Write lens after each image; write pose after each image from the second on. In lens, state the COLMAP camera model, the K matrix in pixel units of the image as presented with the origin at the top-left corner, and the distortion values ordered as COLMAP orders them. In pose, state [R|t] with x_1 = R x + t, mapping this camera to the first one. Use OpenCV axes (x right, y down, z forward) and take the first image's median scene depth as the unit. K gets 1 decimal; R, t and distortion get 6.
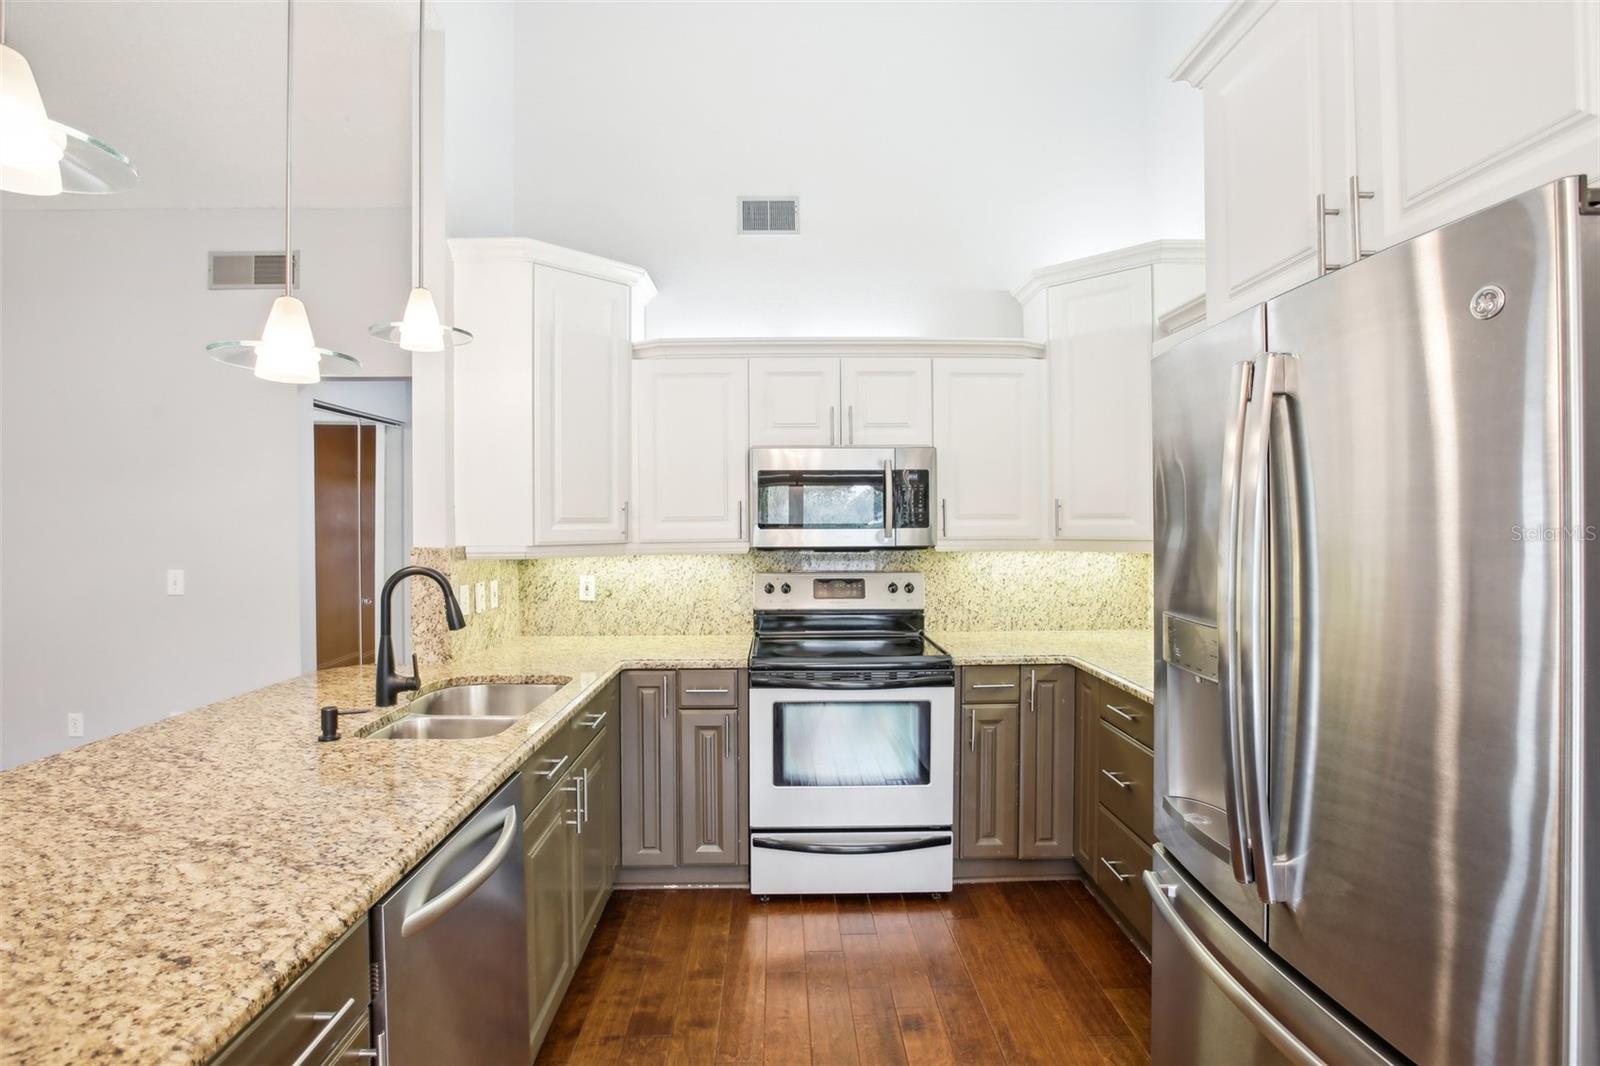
lens RADIAL K [[750.9, 0, 793.9], [0, 750.9, 531.1], [0, 0, 1]] dist [-0.059081, 0.018962]
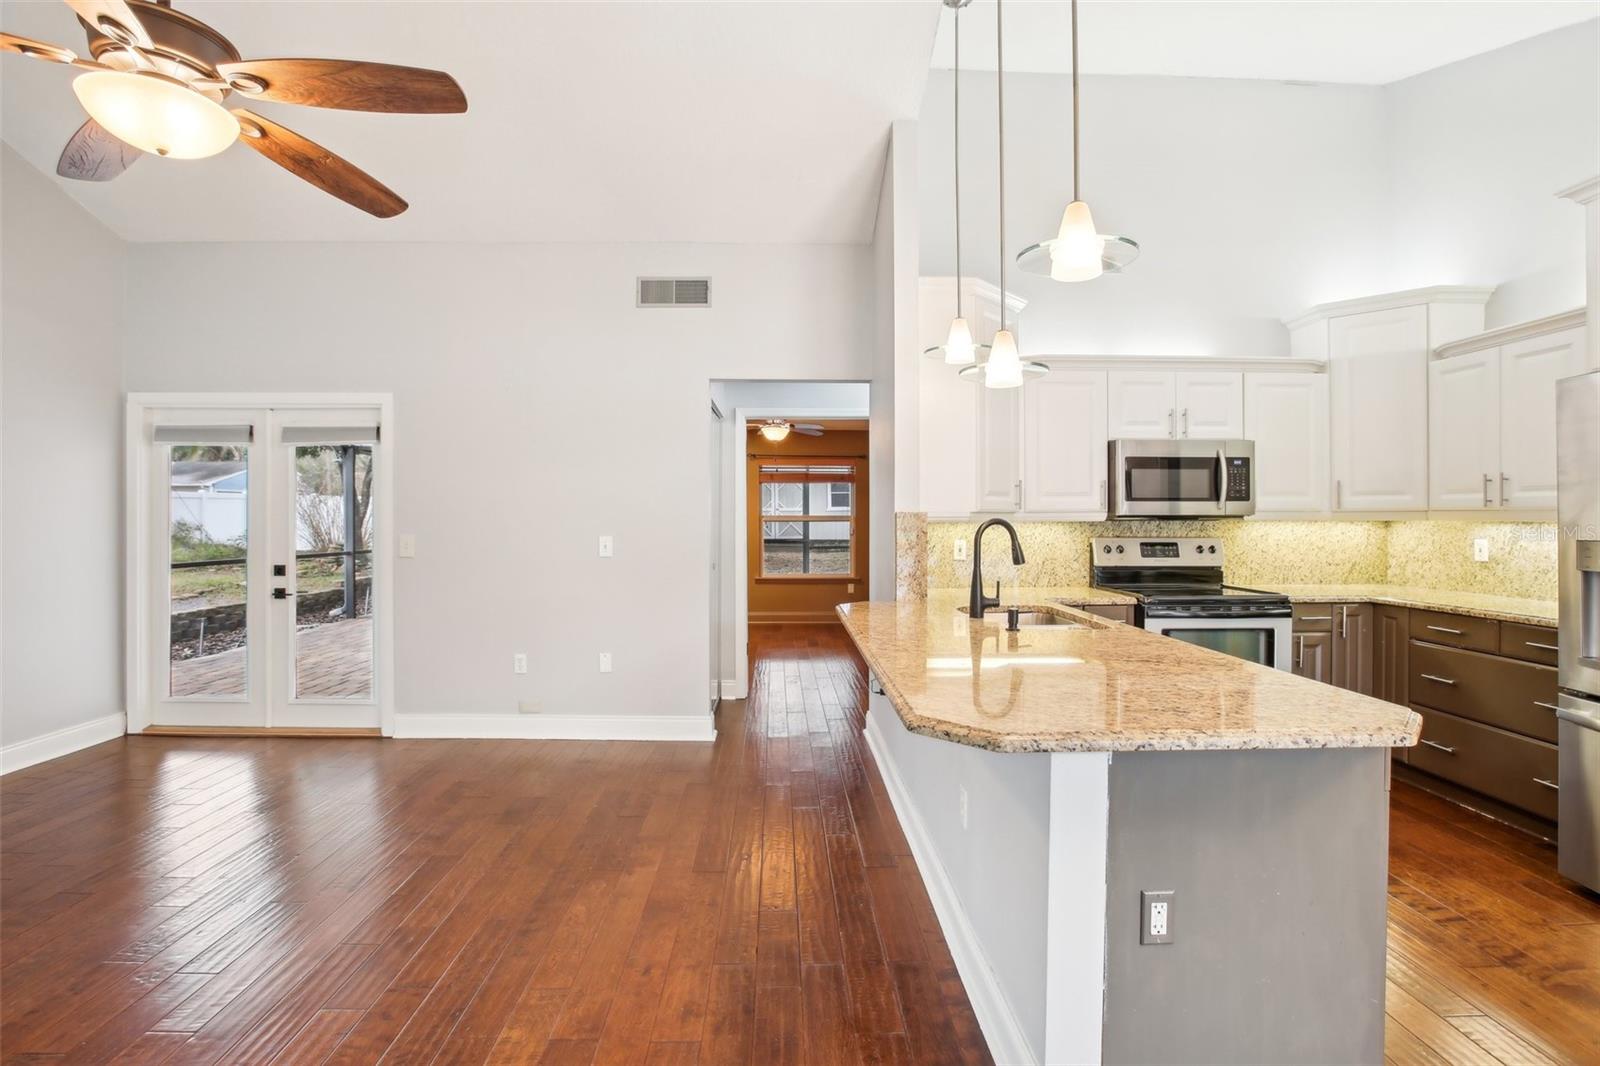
lens RADIAL K [[743.1, 0, 793.6], [0, 743.1, 524.2], [0, 0, 1]] dist [-0.049842, 0.016955]
pose [[0.999994, 0.003380, 0.001083, -0.667726], [-0.003371, 0.999960, -0.008313, 0.053035], [-0.001111, 0.008309, 0.999965, -0.301505]]
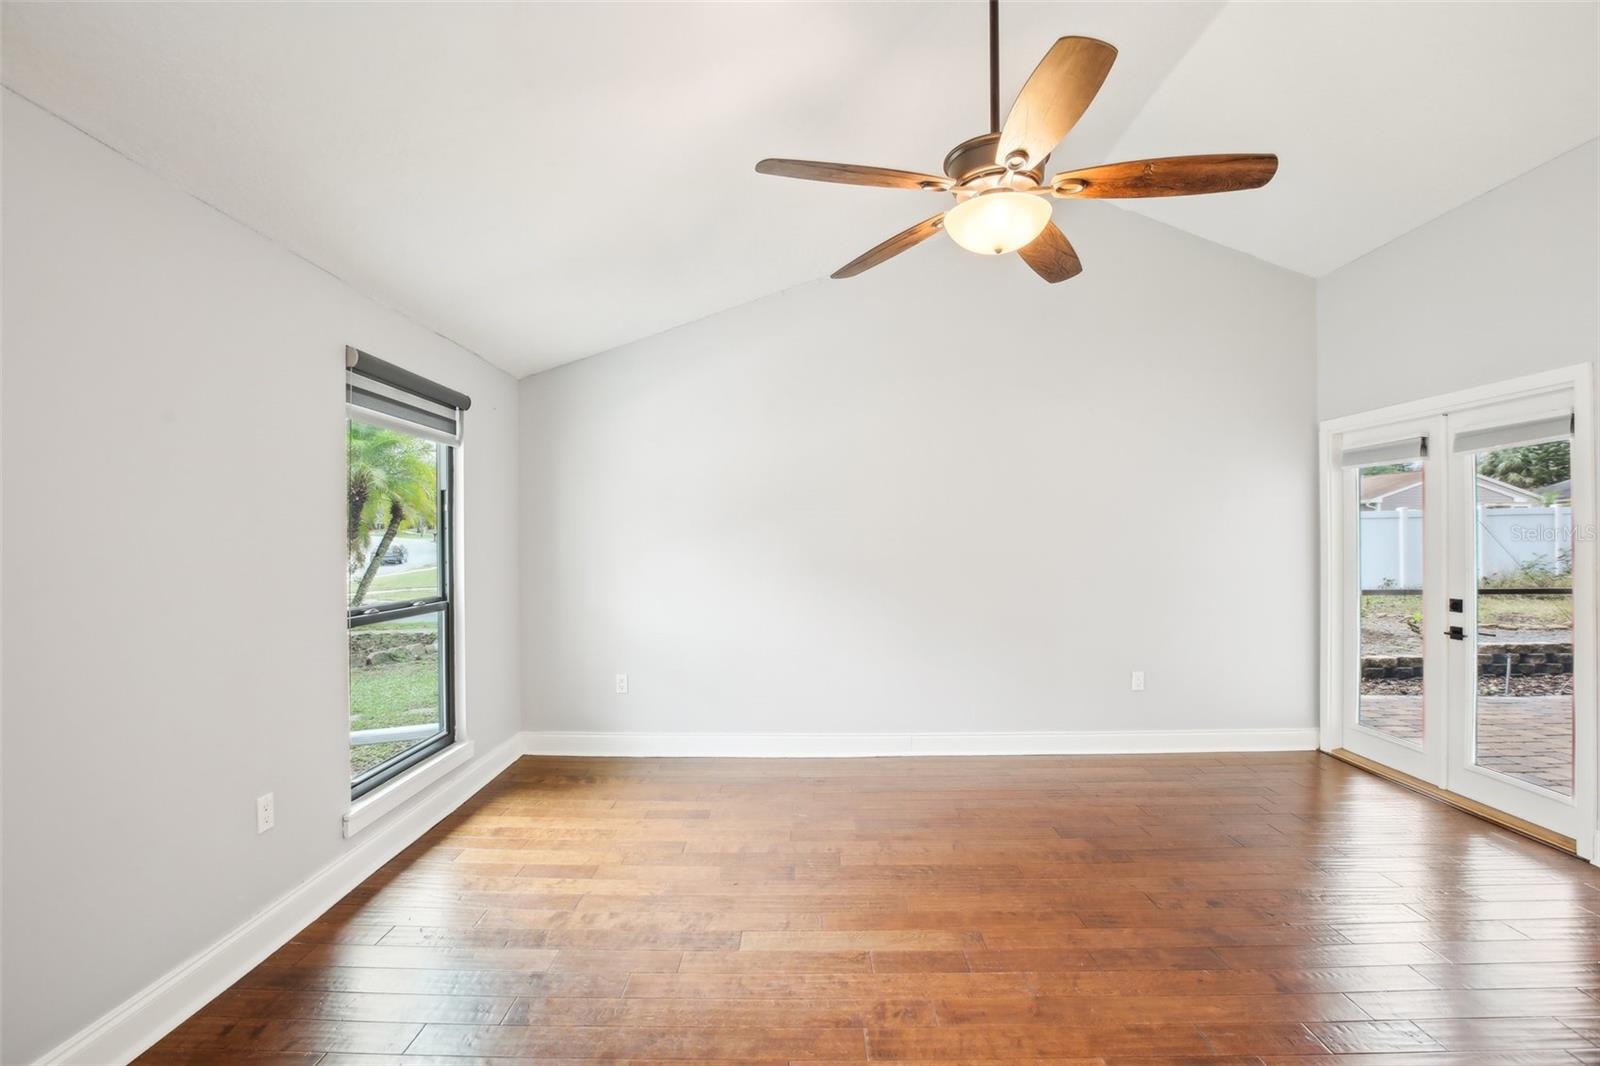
lens RADIAL K [[746.8, 0, 800.0], [0, 746.8, 533.0], [0, 0, 1]] dist [-0.053201, 0.017213]
pose [[-0.029125, -0.008277, -0.999542, -0.439445], [-0.009194, 0.999926, -0.008012, 0.034823], [0.999533, 0.008957, -0.029199, 0.117506]]
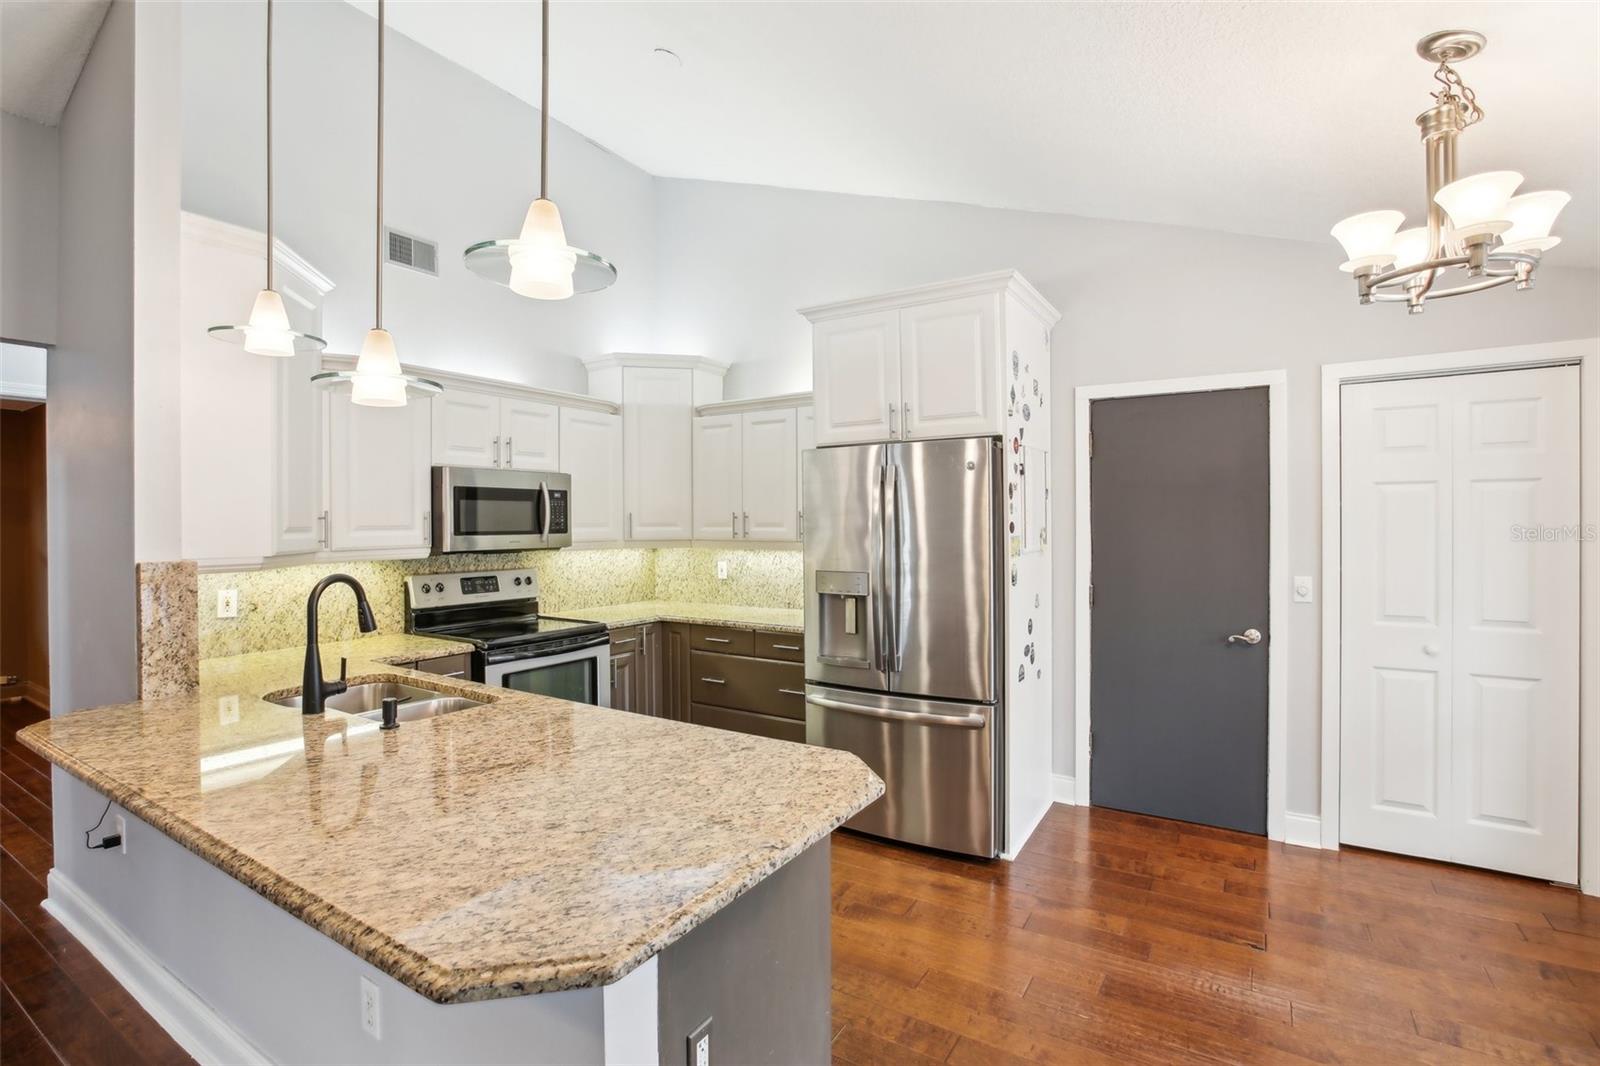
lens RADIAL K [[743.1, 0, 793.6], [0, 743.1, 524.2], [0, 0, 1]] dist [-0.049842, 0.016955]
pose [[0.552166, -0.000708, 0.833734, -0.756487], [0.014875, 0.999849, -0.009002, -0.002827], [-0.833602, 0.017372, 0.552093, -0.080120]]
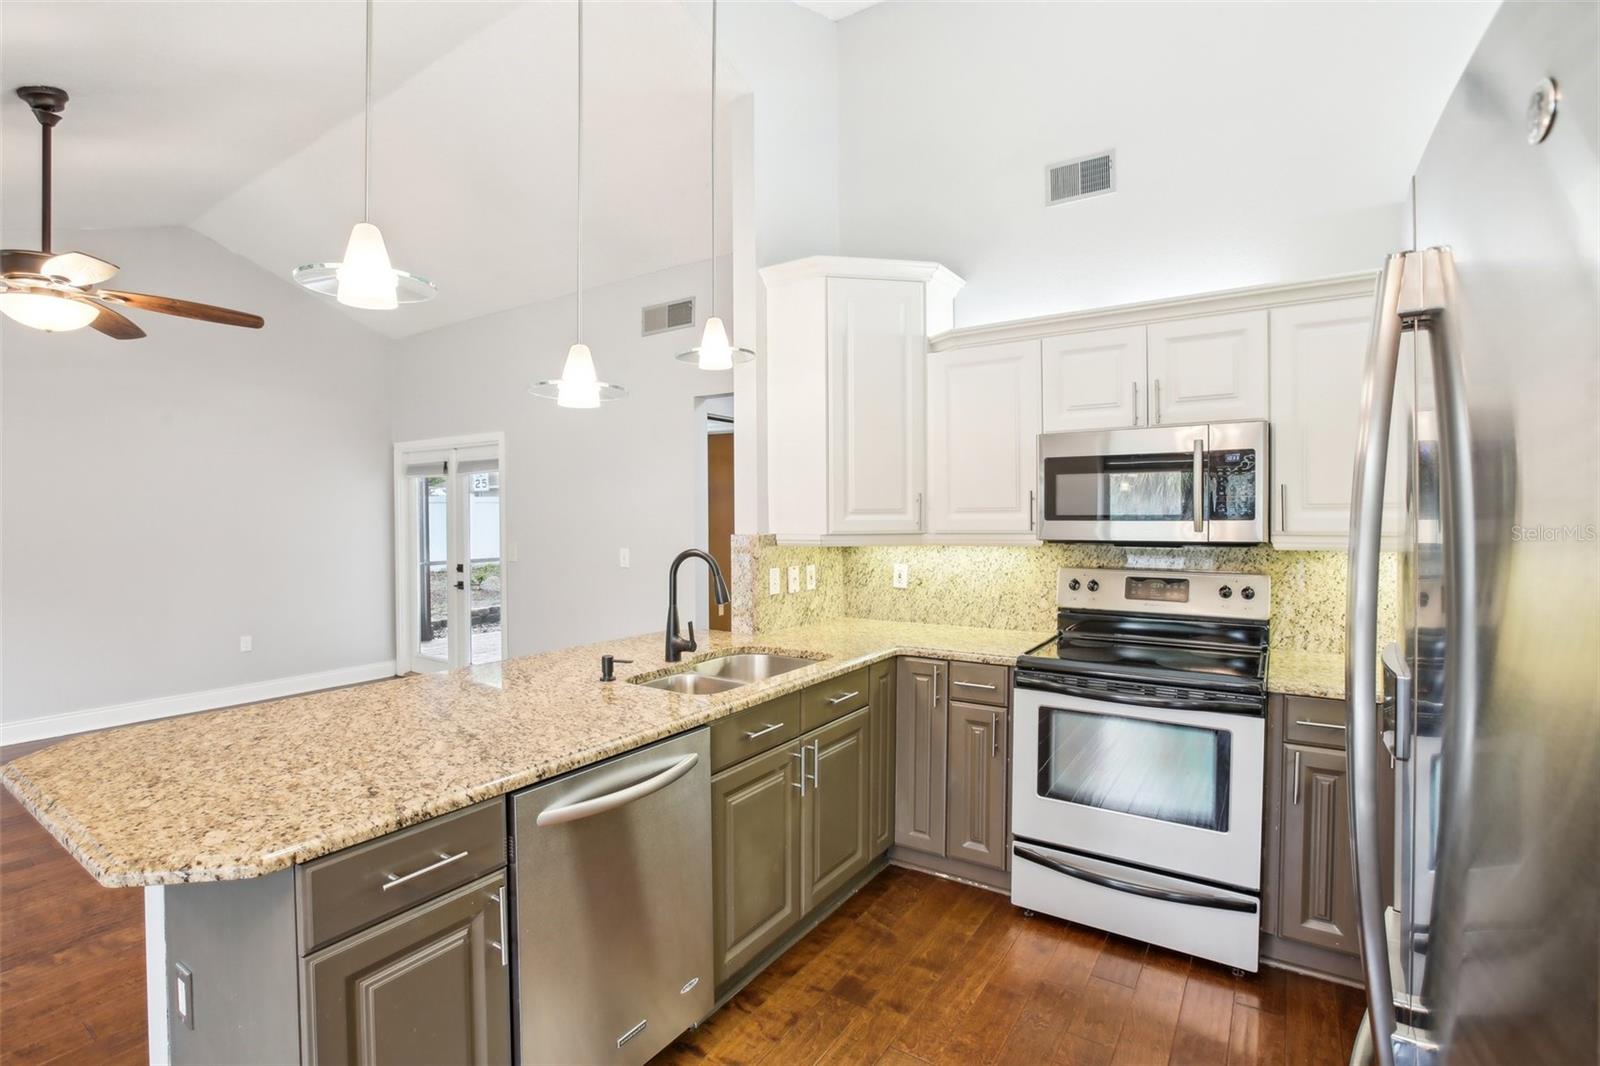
lens RADIAL K [[746.3, 0, 795.2], [0, 746.3, 528.3], [0, 0, 1]] dist [-0.068684, 0.031211]
pose [[0.817784, 0.011147, -0.575418, 0.243880], [-0.006133, 0.999924, 0.010655, -0.000886], [0.575493, -0.005184, 0.817790, 0.071567]]
